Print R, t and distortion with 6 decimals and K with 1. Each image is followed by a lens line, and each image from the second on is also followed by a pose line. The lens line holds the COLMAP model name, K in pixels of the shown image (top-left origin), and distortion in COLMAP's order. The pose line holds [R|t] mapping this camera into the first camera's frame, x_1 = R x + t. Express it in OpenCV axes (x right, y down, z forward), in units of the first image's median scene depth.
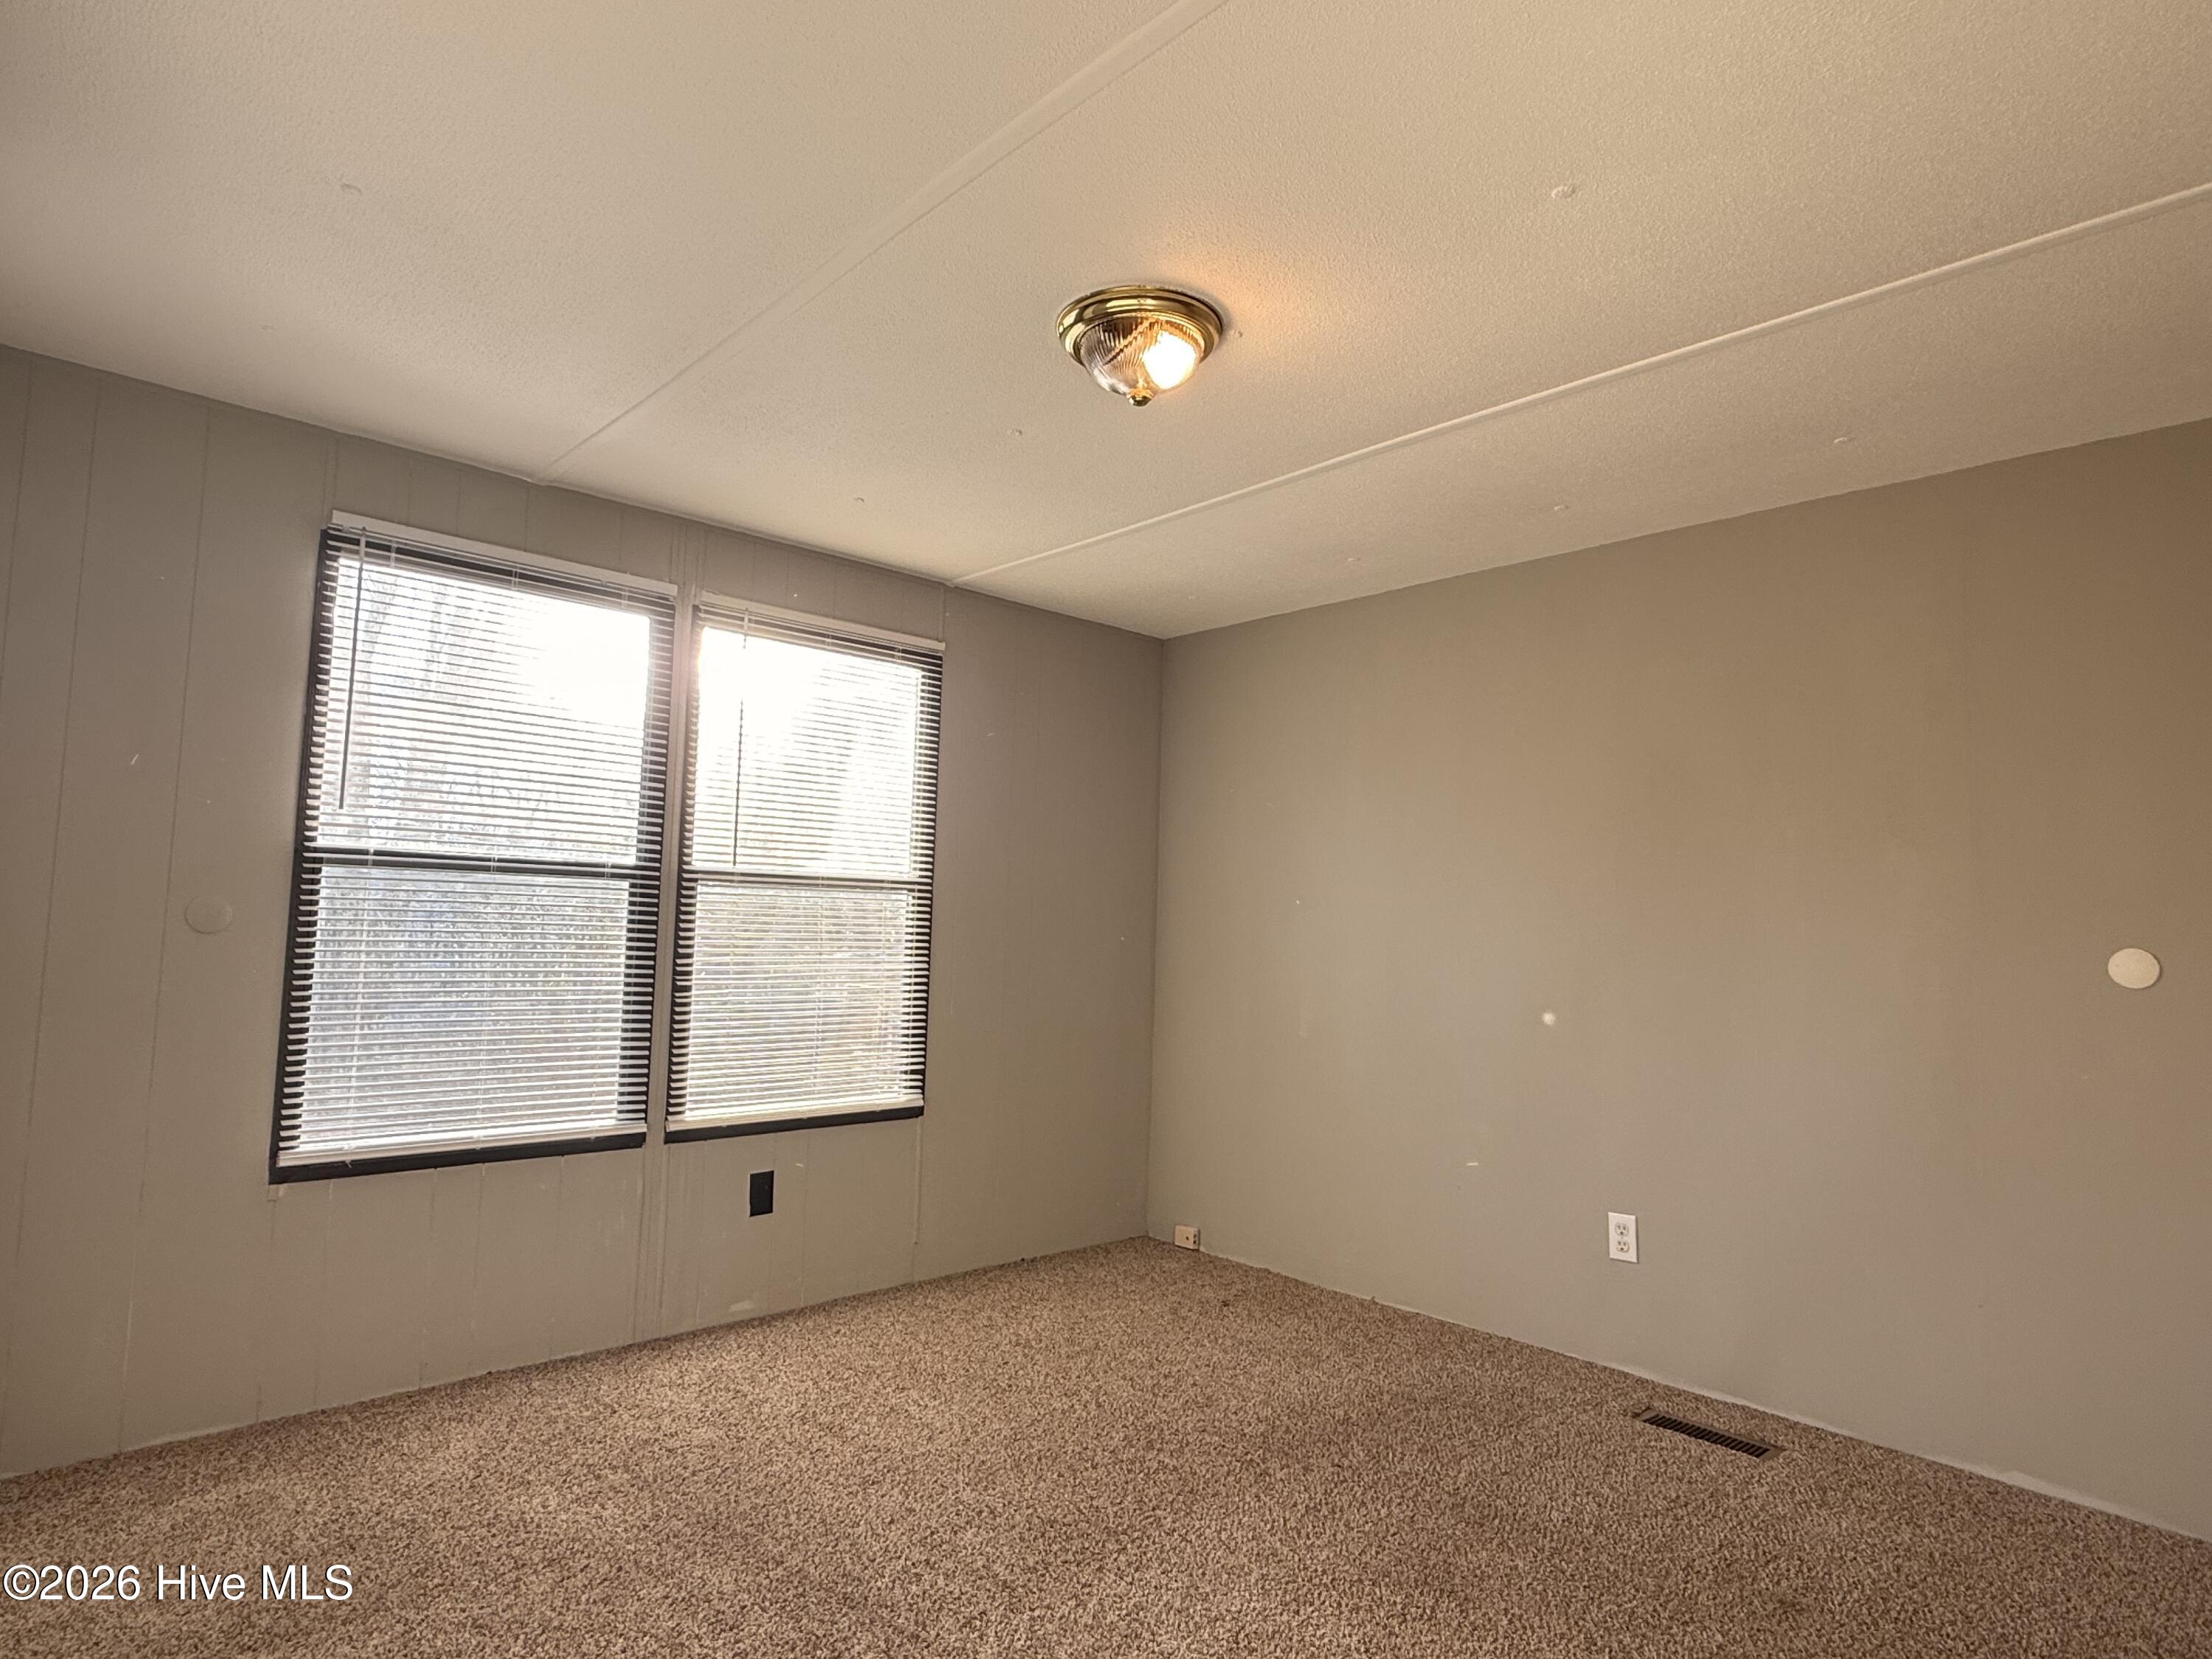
lens RADIAL K [[1227.8, 0, 1101.3], [0, 1227.8, 838.6], [0, 0, 1]] dist [-0.000030, 0.001605]
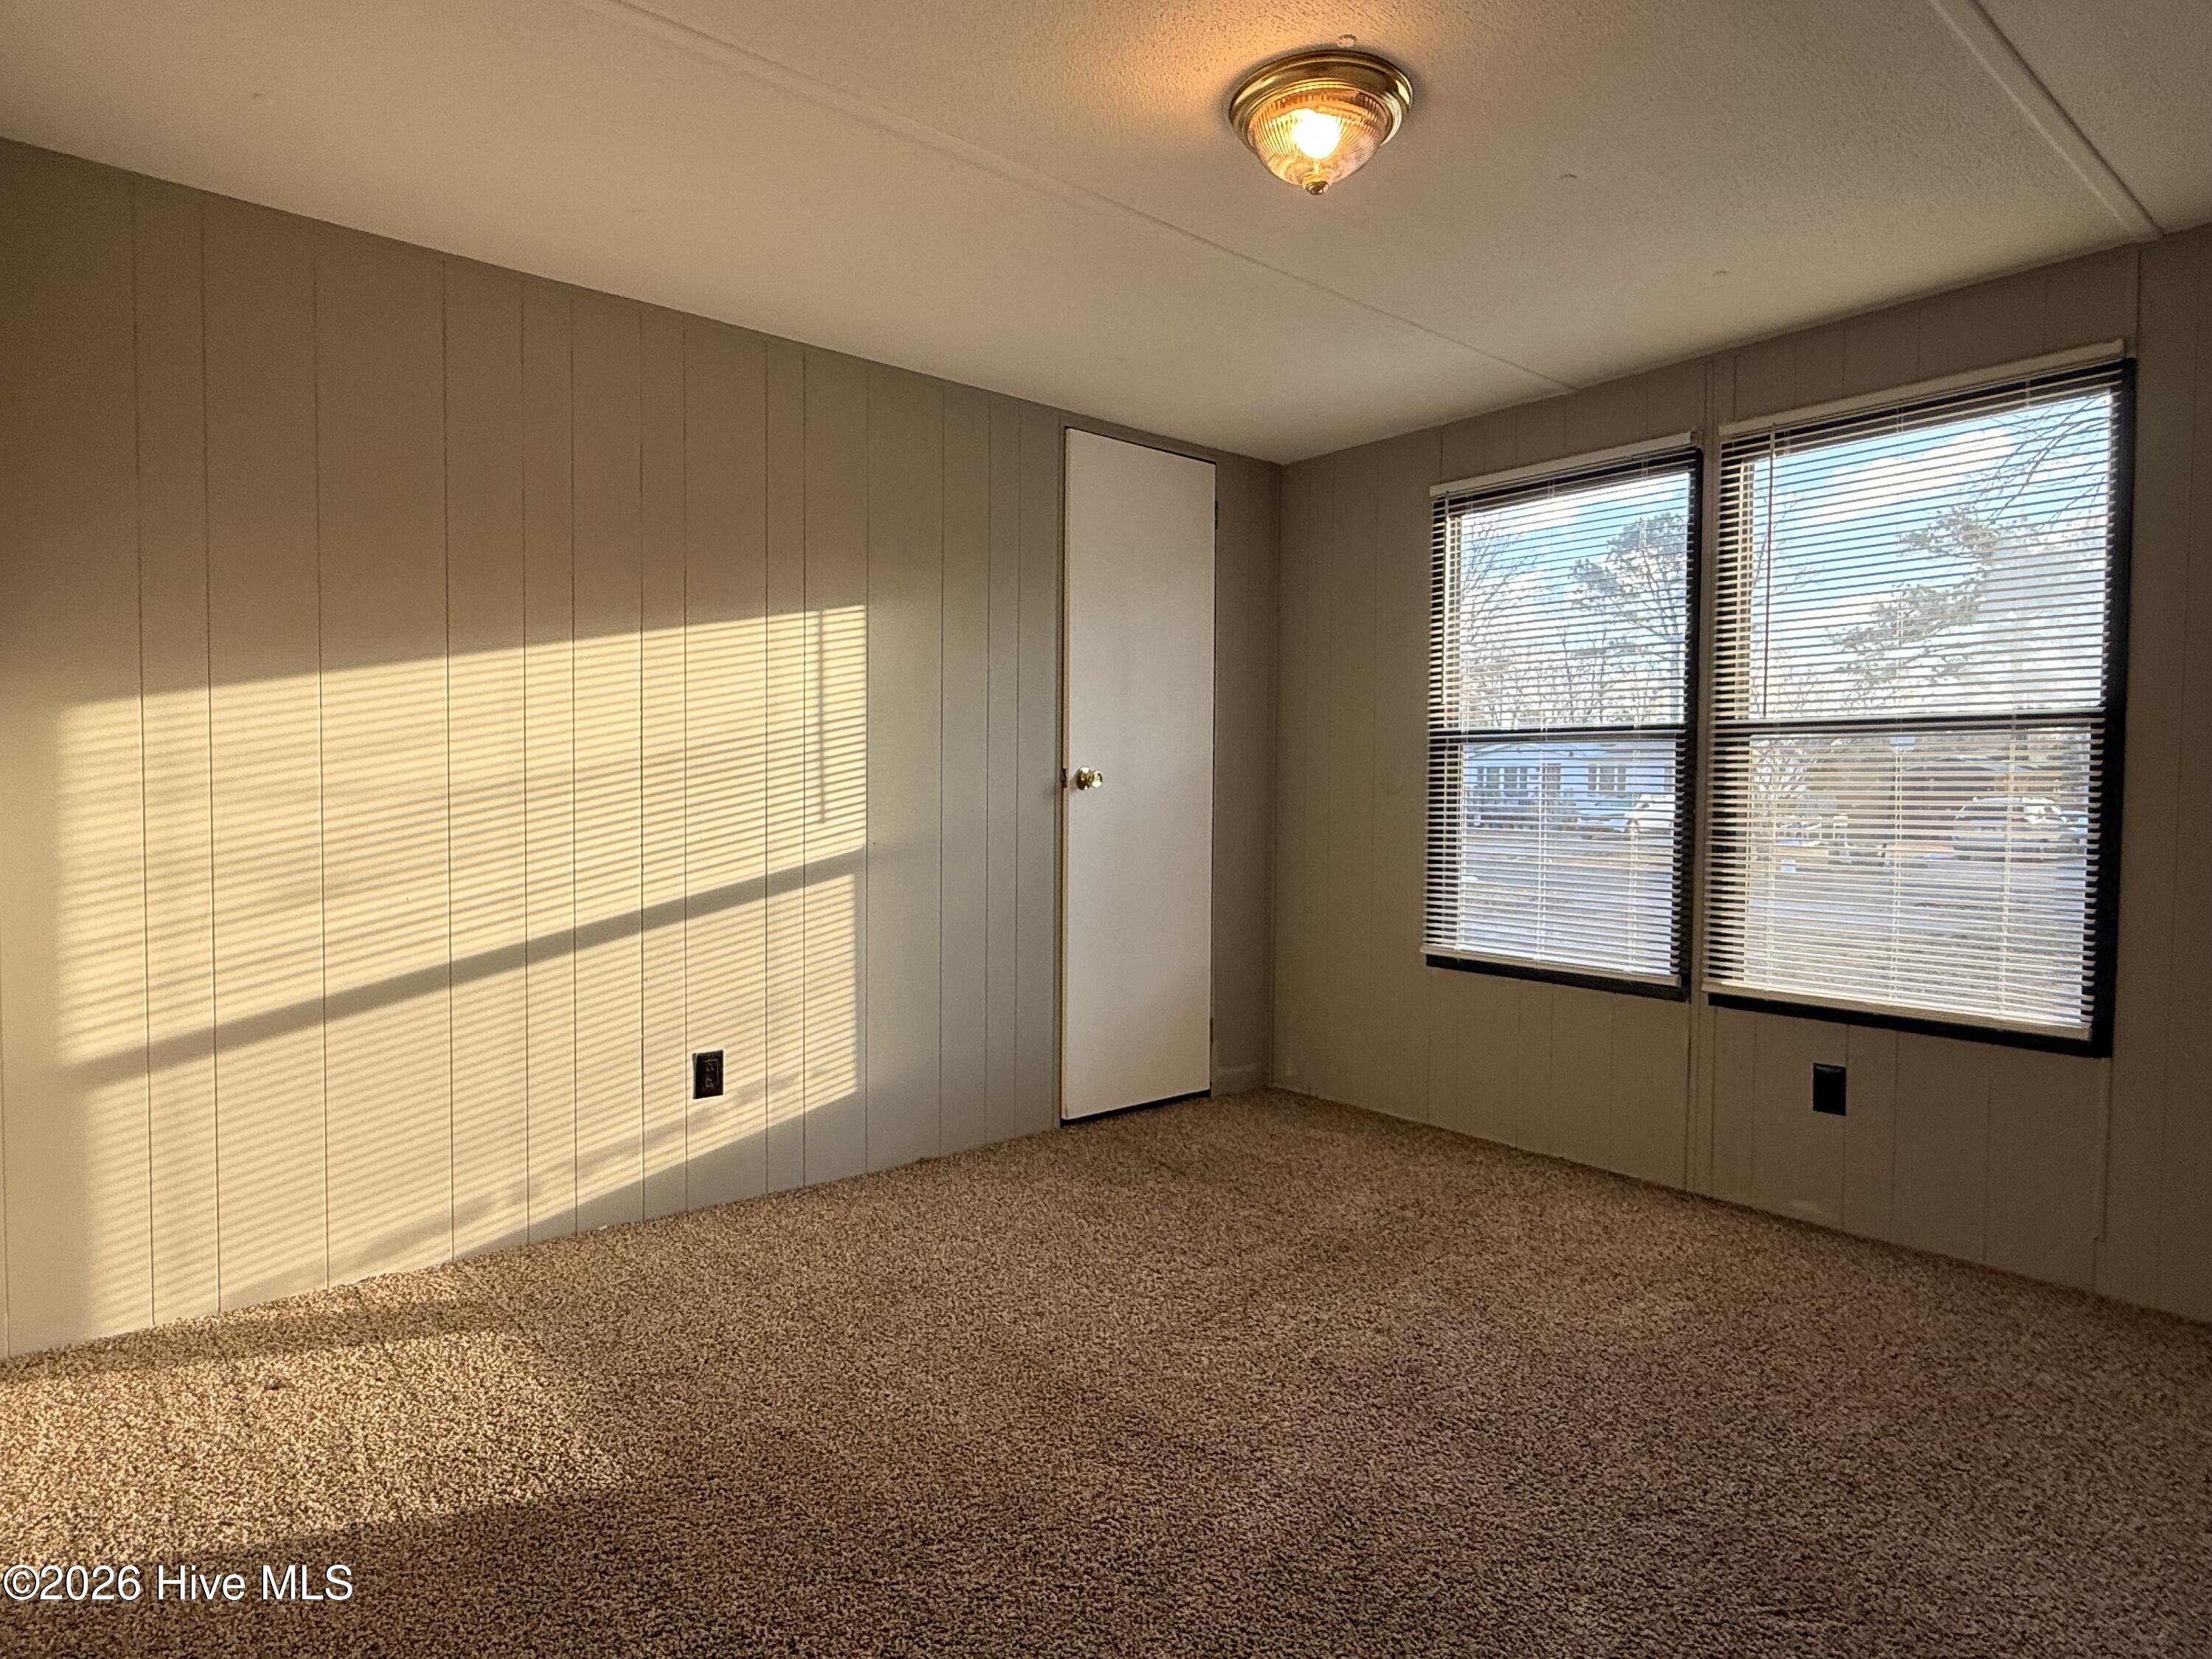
lens RADIAL K [[1227.8, 0, 1105.1], [0, 1227.8, 829.4], [0, 0, 1]] dist [-0.000030, 0.001605]
pose [[-0.047953, 0.008655, -0.998812, 0.663545], [0.060921, 0.998126, 0.005725, 0.074517], [0.996990, -0.060574, -0.048391, 0.583970]]
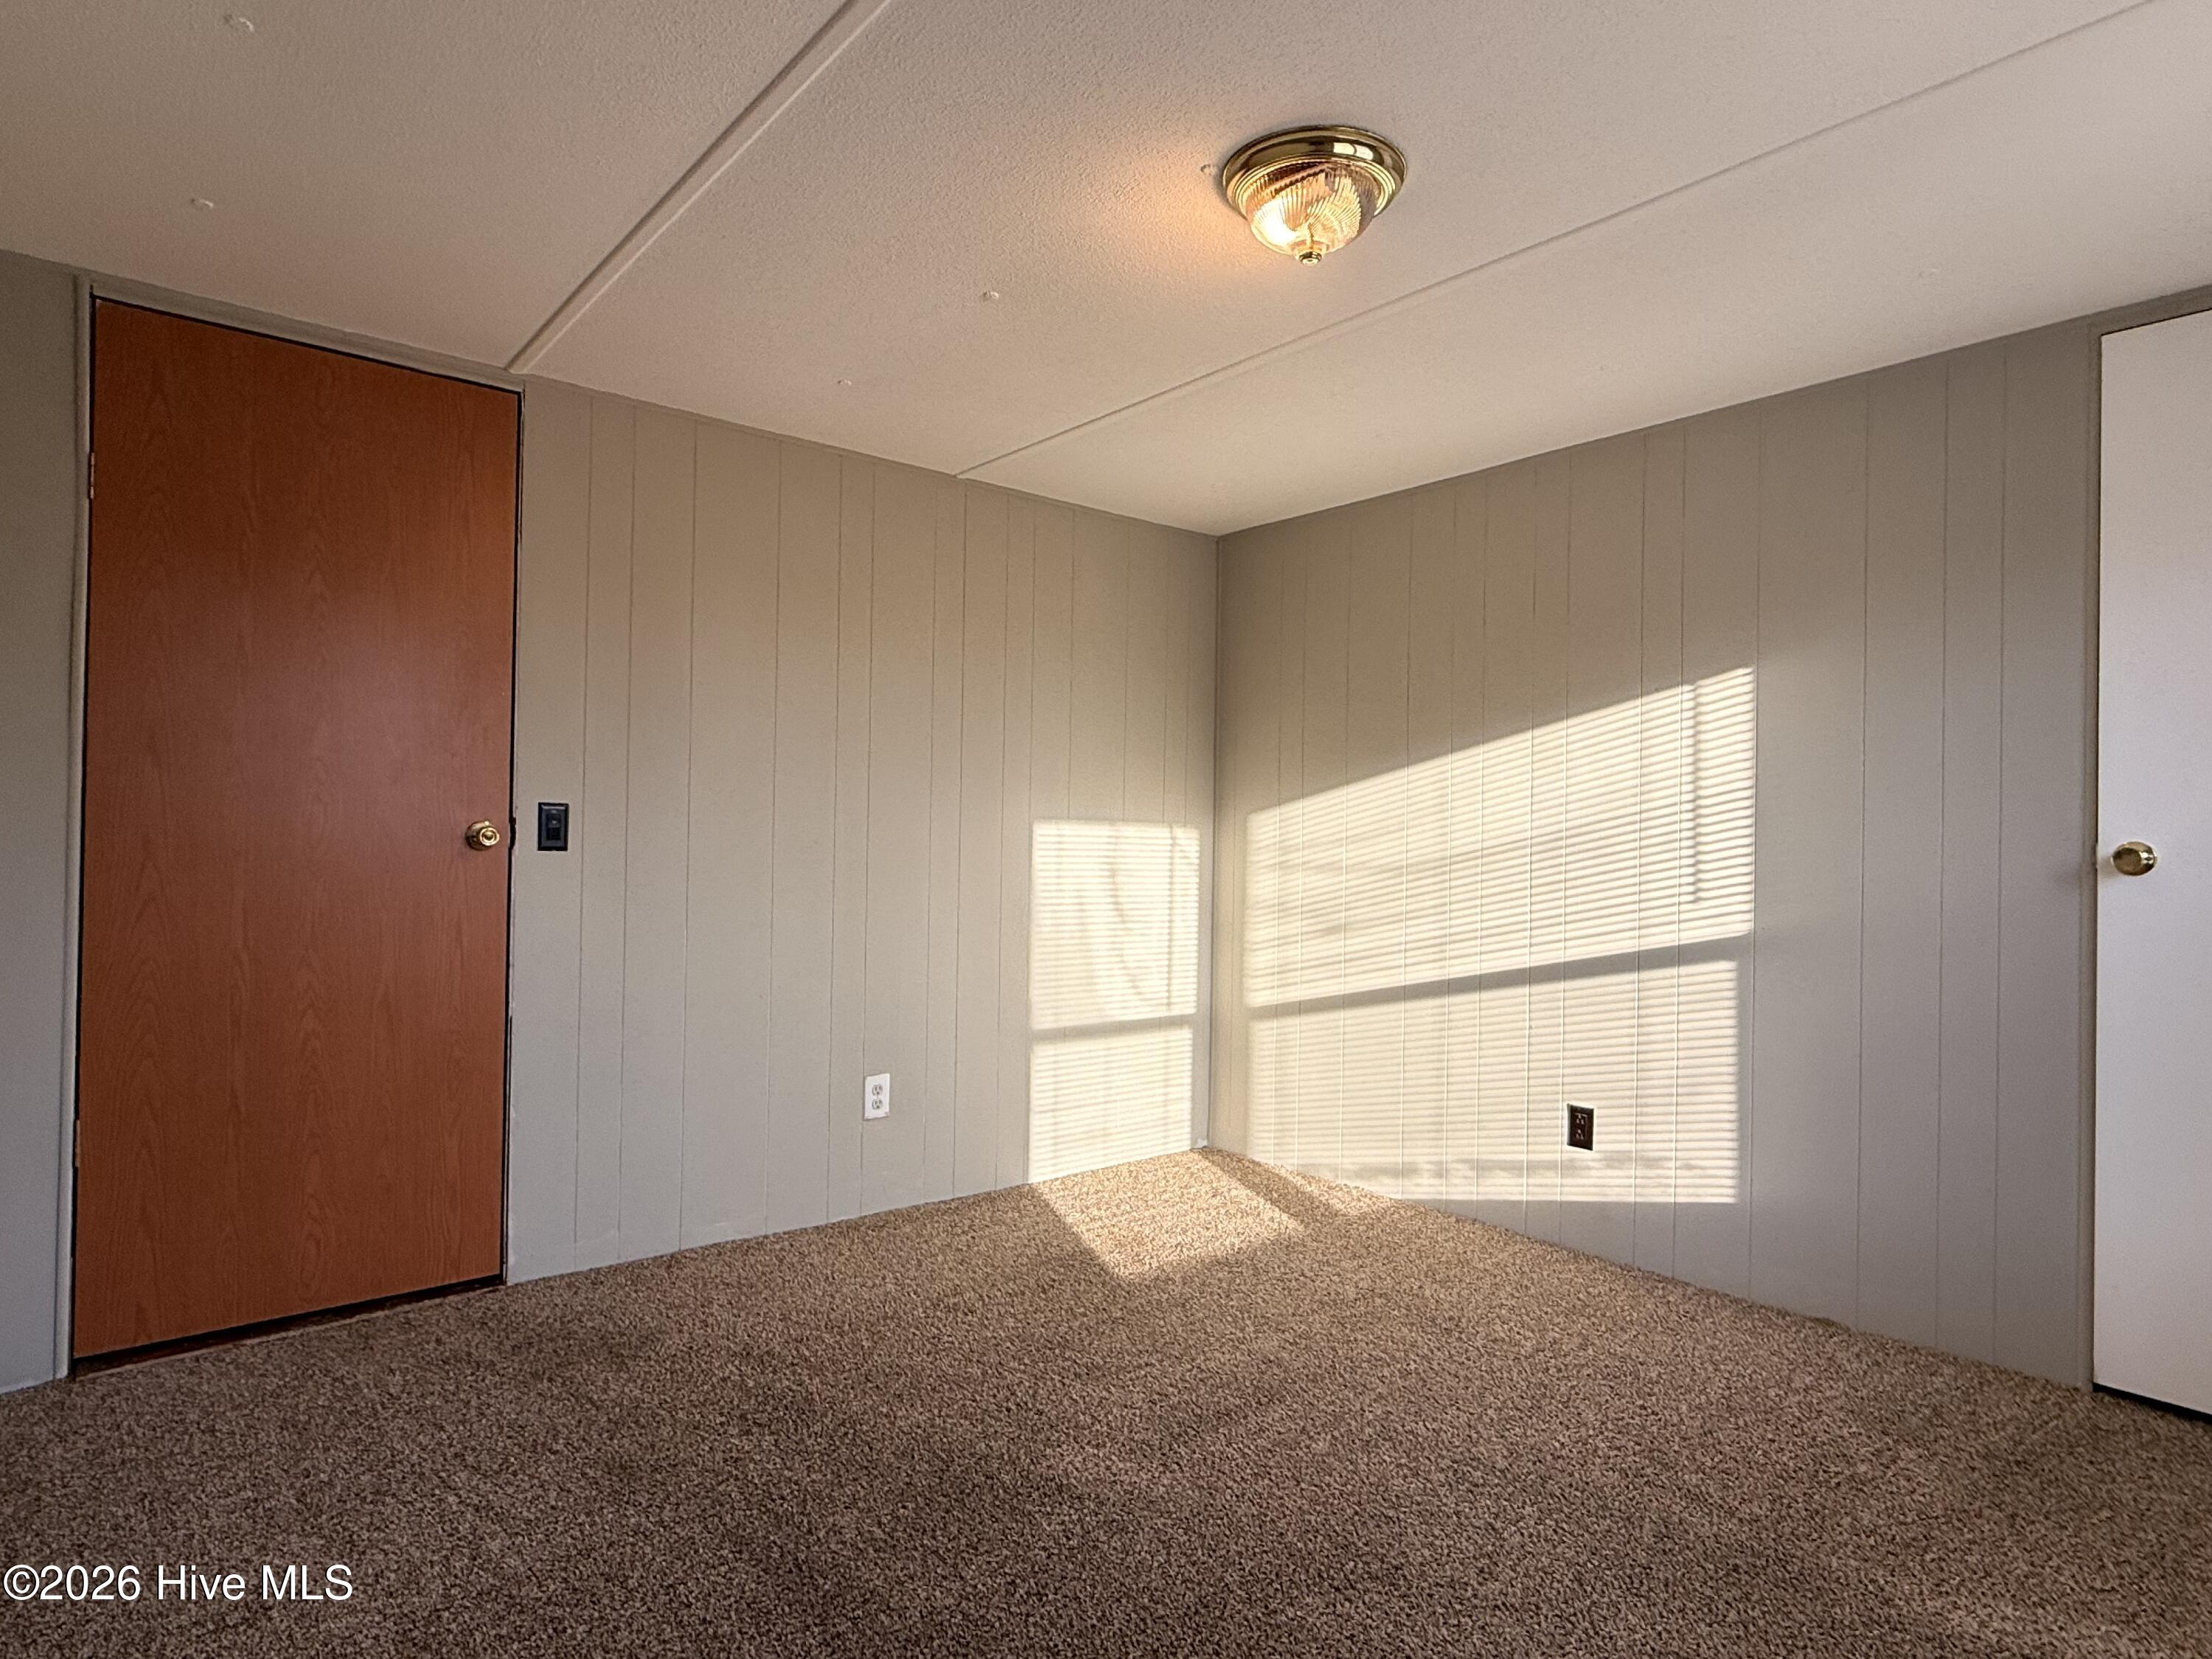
lens RADIAL K [[1227.8, 0, 1112.8], [0, 1227.8, 823.9], [0, 0, 1]] dist [-0.000030, 0.001605]
pose [[-0.998294, -0.036244, 0.045779, 0.068591], [-0.040141, 0.995373, -0.087297, 0.102516], [-0.042403, -0.088986, -0.995130, 1.311659]]
